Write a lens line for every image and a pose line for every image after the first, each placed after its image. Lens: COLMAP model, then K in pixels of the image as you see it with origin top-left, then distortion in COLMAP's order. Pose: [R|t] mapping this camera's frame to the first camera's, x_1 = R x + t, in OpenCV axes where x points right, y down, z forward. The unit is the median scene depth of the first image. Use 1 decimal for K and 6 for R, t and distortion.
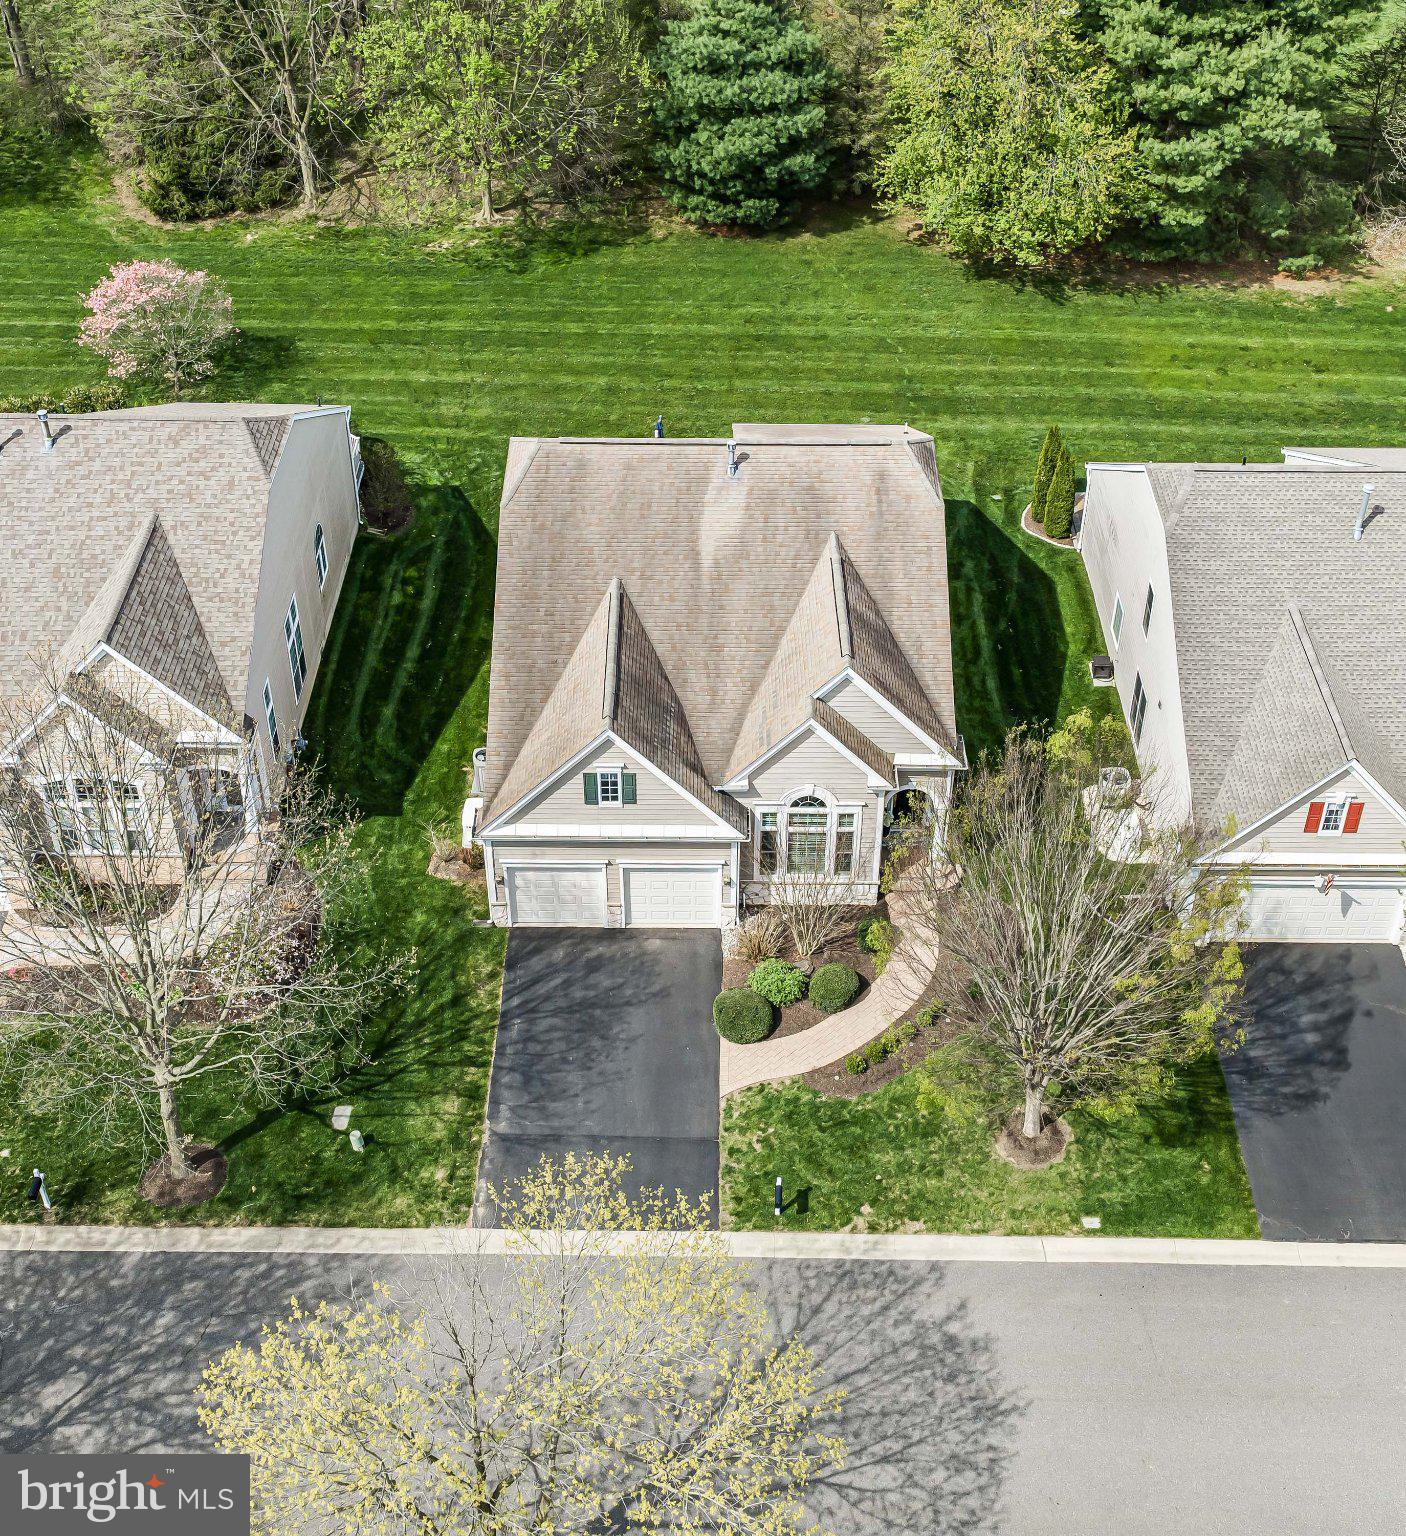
lens RADIAL K [[1988.1, 0, 703.0], [0, 1988.1, 768.0], [0, 0, 1]] dist [-0.002690, -0.001474]
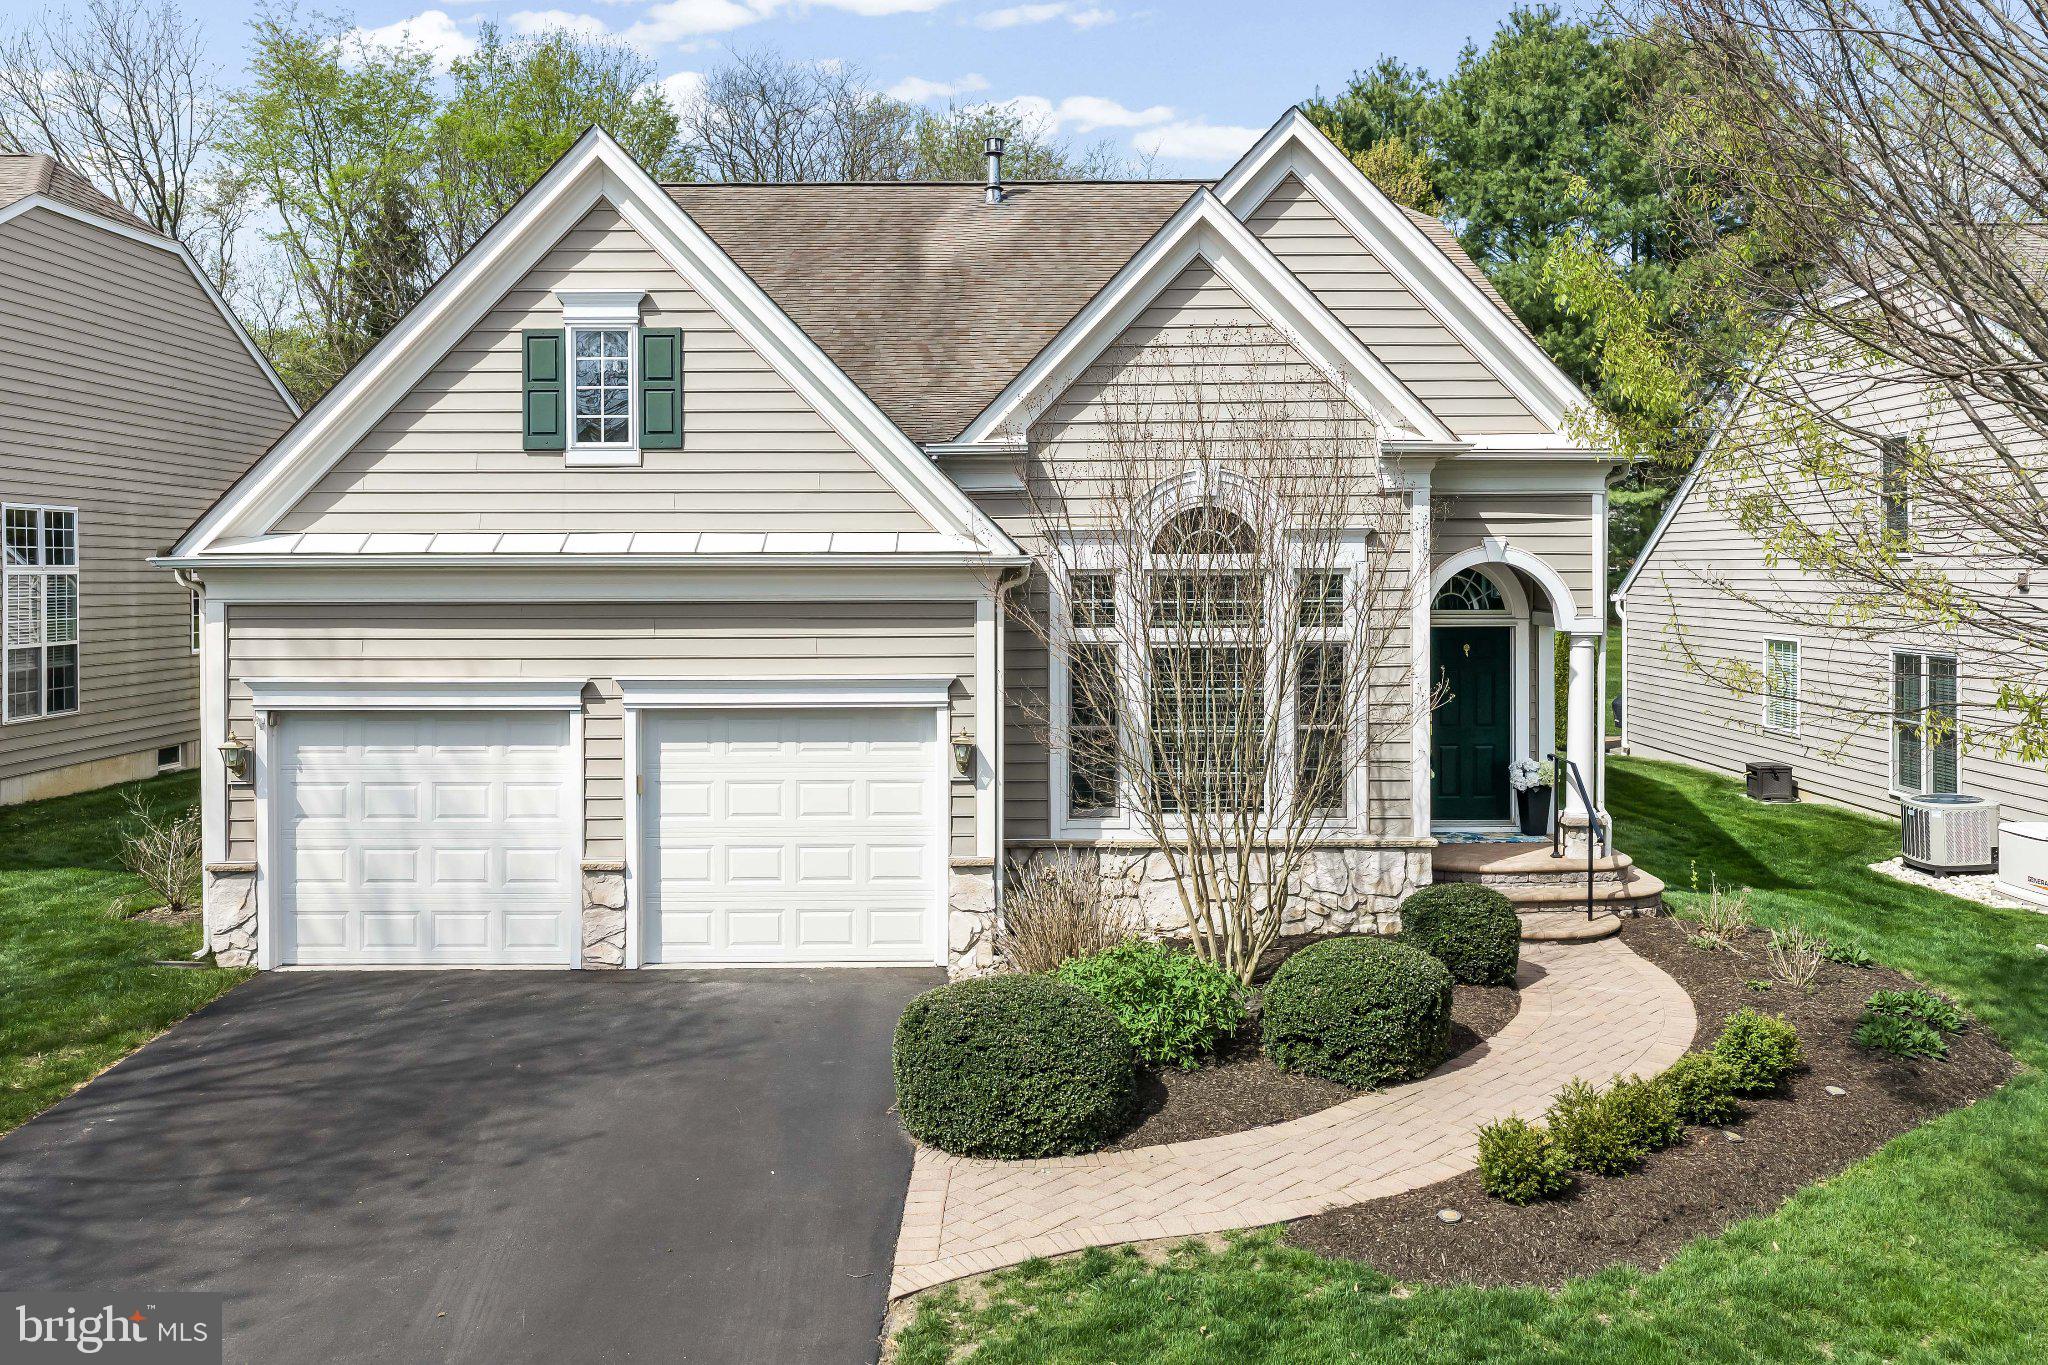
lens RADIAL K [[1625.1, 0, 1037.4], [0, 1625.1, 679.3], [0, 0, 1]] dist [-0.003475, 0.000443]
pose [[0.999940, -0.004888, 0.009788, 0.021354], [0.009927, 0.781408, -0.623941, 0.208917], [-0.004599, 0.624001, 0.781410, 0.796421]]
